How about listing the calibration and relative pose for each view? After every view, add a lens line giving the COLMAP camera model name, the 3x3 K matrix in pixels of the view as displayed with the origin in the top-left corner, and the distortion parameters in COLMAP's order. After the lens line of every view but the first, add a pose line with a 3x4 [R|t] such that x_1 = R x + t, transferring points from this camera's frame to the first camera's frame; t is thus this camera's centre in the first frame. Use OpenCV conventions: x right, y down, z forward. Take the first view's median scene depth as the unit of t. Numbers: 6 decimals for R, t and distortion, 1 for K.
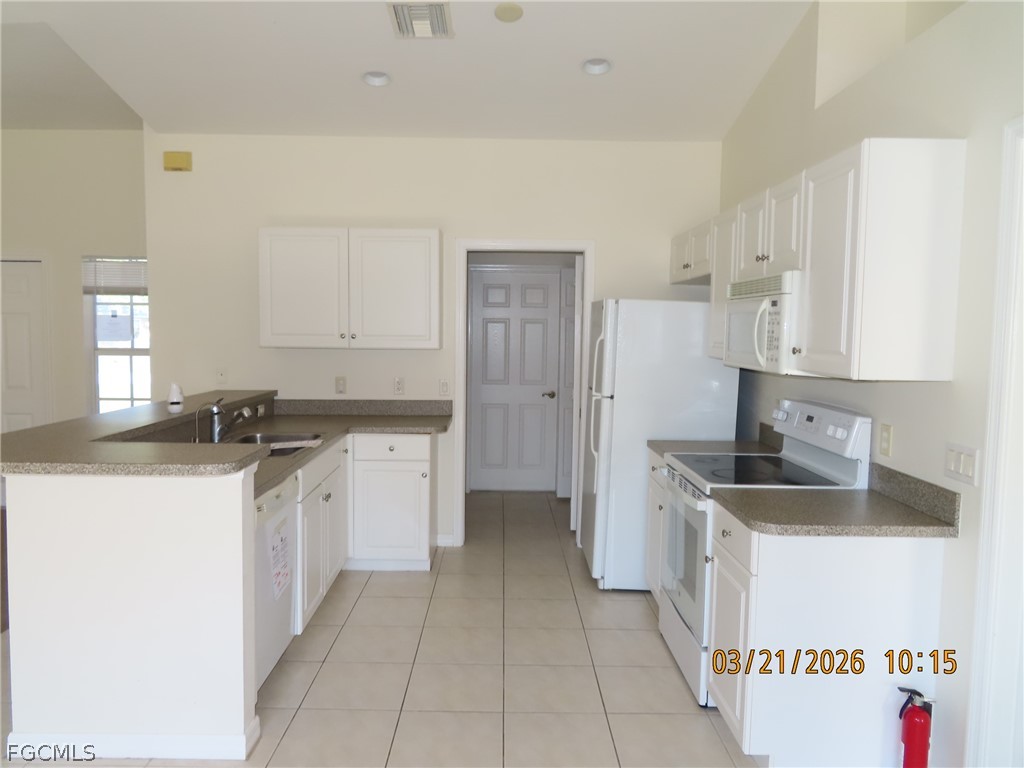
lens RADIAL K [[727.2, 0, 511.0], [0, 727.2, 384.7], [0, 0, 1]] dist [-0.008407, -0.000150]
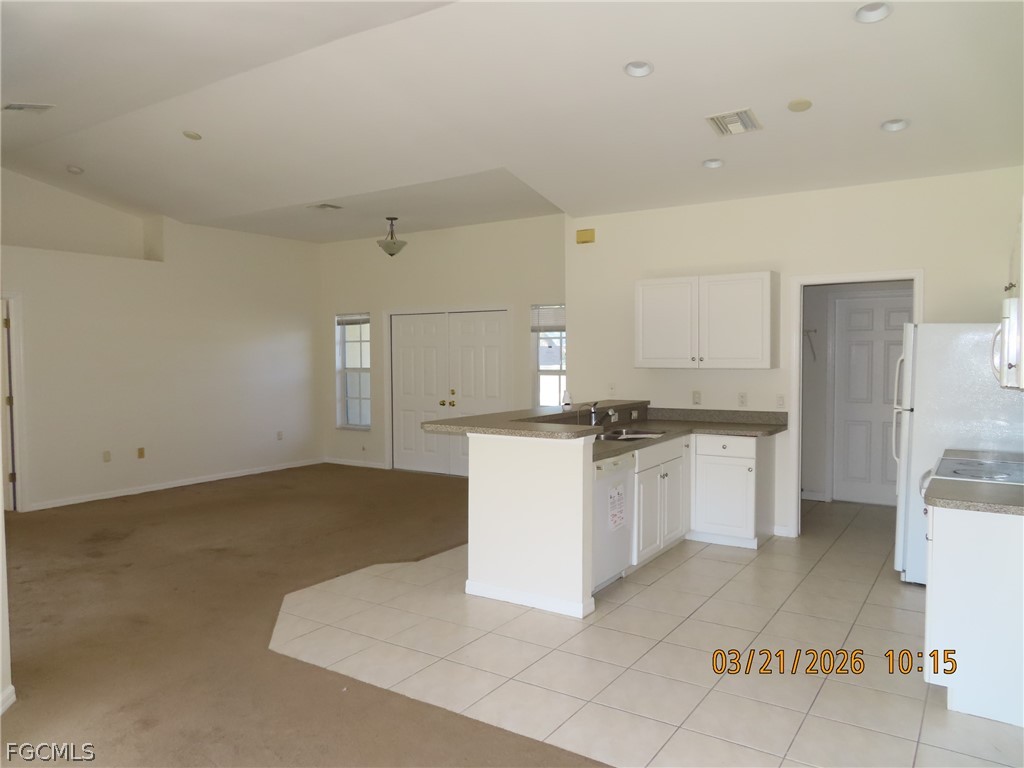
lens RADIAL K [[727.2, 0, 511.2], [0, 727.2, 385.6], [0, 0, 1]] dist [-0.008407, -0.000150]
pose [[0.828586, 0.007827, -0.559807, 0.229043], [-0.026165, 0.999351, -0.024756, 0.021276], [0.559250, 0.035160, 0.828253, -0.256034]]
